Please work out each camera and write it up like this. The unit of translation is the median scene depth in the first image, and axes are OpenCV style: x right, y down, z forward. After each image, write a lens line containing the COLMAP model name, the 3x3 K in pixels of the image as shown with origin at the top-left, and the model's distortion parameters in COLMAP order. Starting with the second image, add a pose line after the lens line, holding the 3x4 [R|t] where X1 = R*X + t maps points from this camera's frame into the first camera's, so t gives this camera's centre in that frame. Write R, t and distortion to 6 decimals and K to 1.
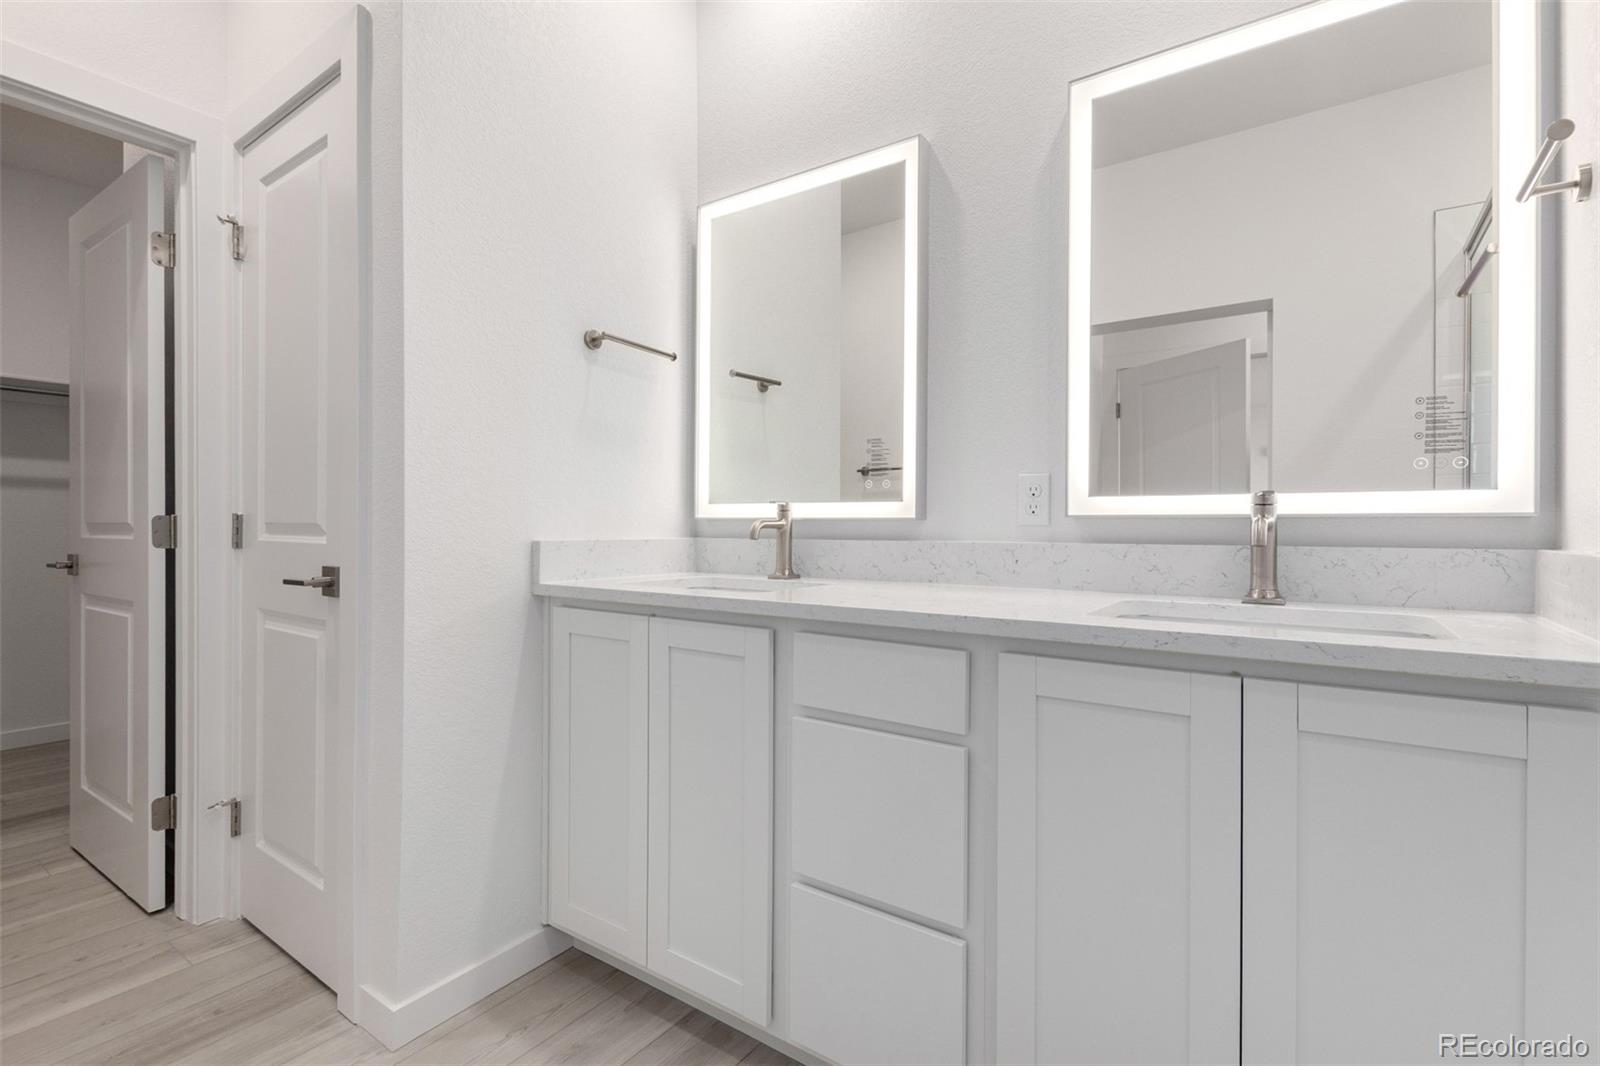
lens RADIAL K [[741.0, 0, 808.0], [0, 741.0, 523.2], [0, 0, 1]] dist [0.005014, -0.002445]
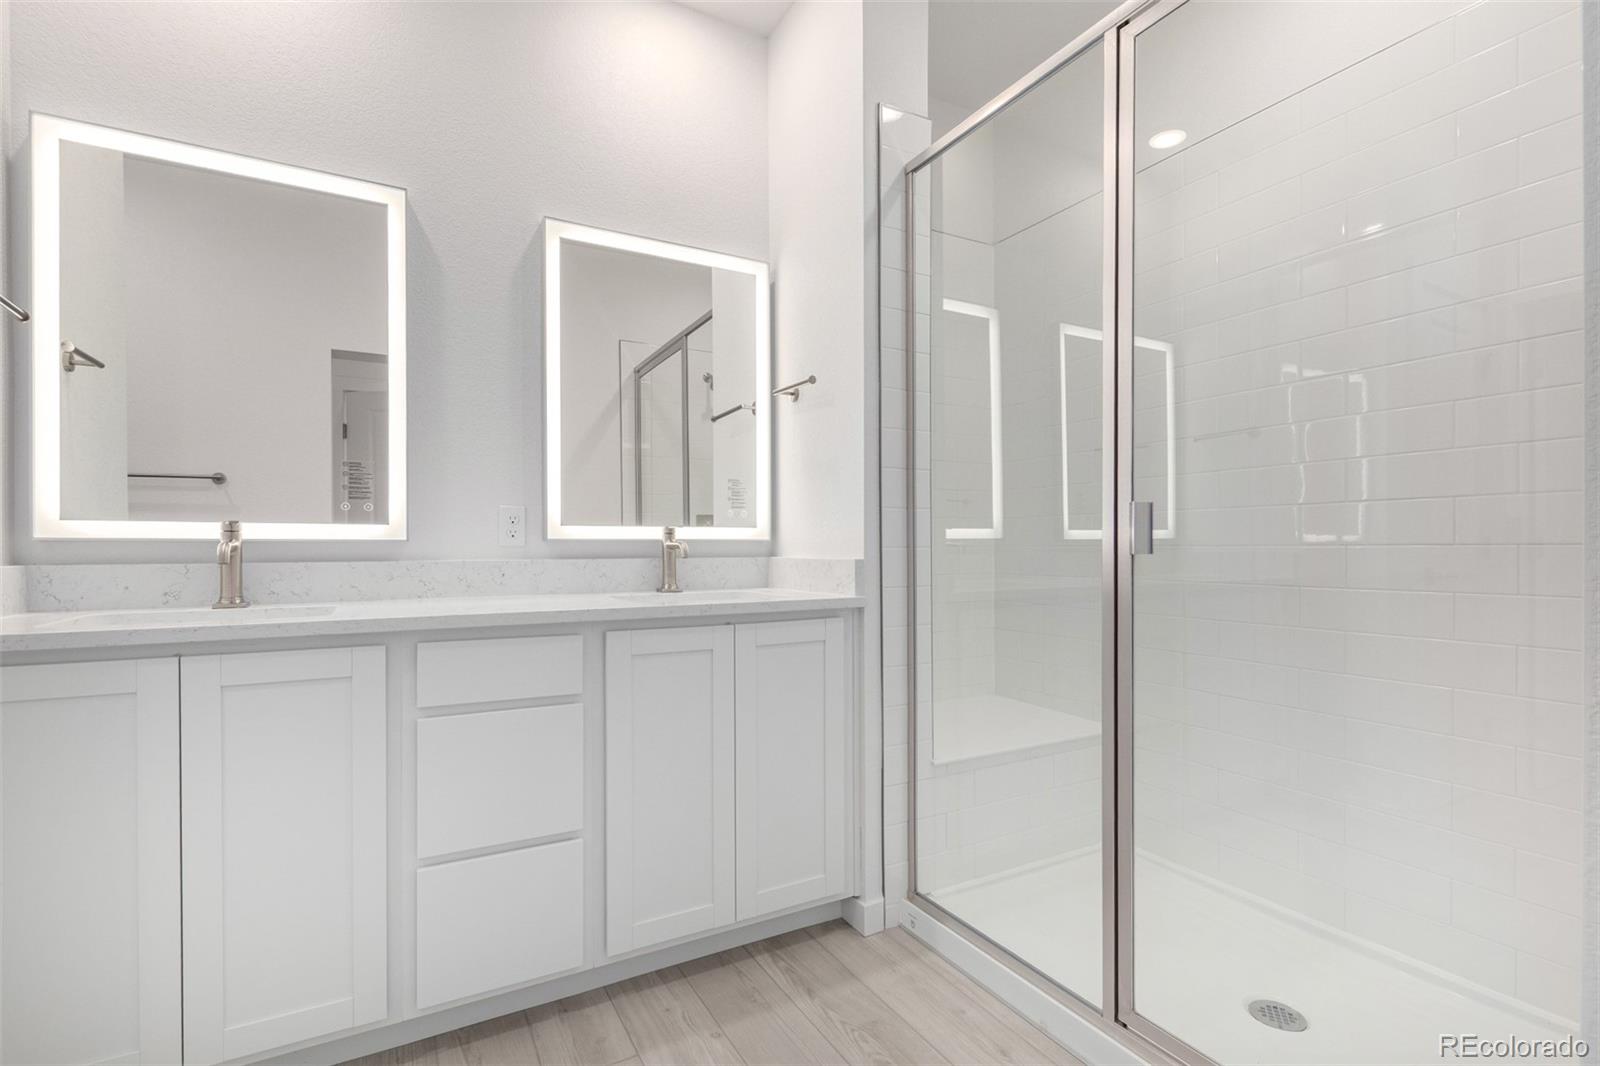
lens RADIAL K [[741.0, 0, 802.0], [0, 741.0, 542.5], [0, 0, 1]] dist [0.005014, -0.002445]
pose [[0.436777, -0.000584, 0.899570, -0.656864], [-0.000533, 0.999999, 0.000907, -0.005242], [-0.899570, -0.000875, 0.436776, -0.002922]]
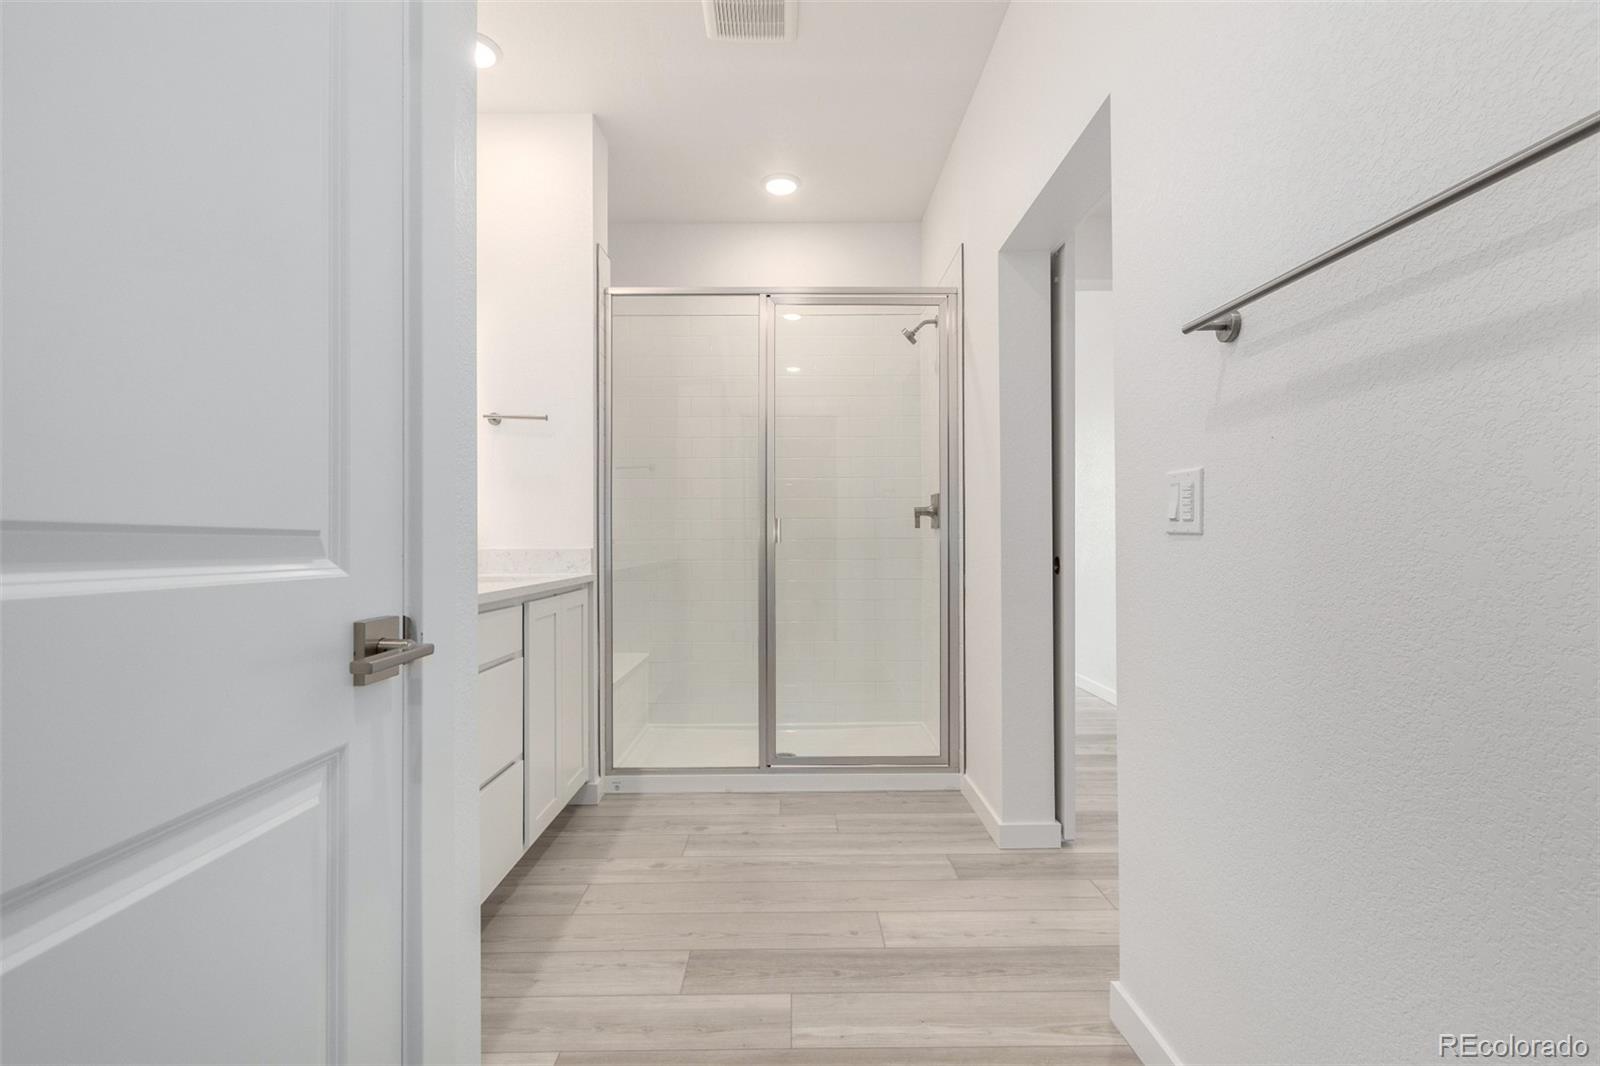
lens RADIAL K [[741.0, 0, 798.1], [0, 741.0, 536.1], [0, 0, 1]] dist [0.005014, -0.002445]
pose [[-0.582025, 0.001034, 0.813170, -1.279388], [-0.002211, 0.999993, -0.002854, -0.003277], [-0.813168, -0.003459, -0.582019, 1.121678]]
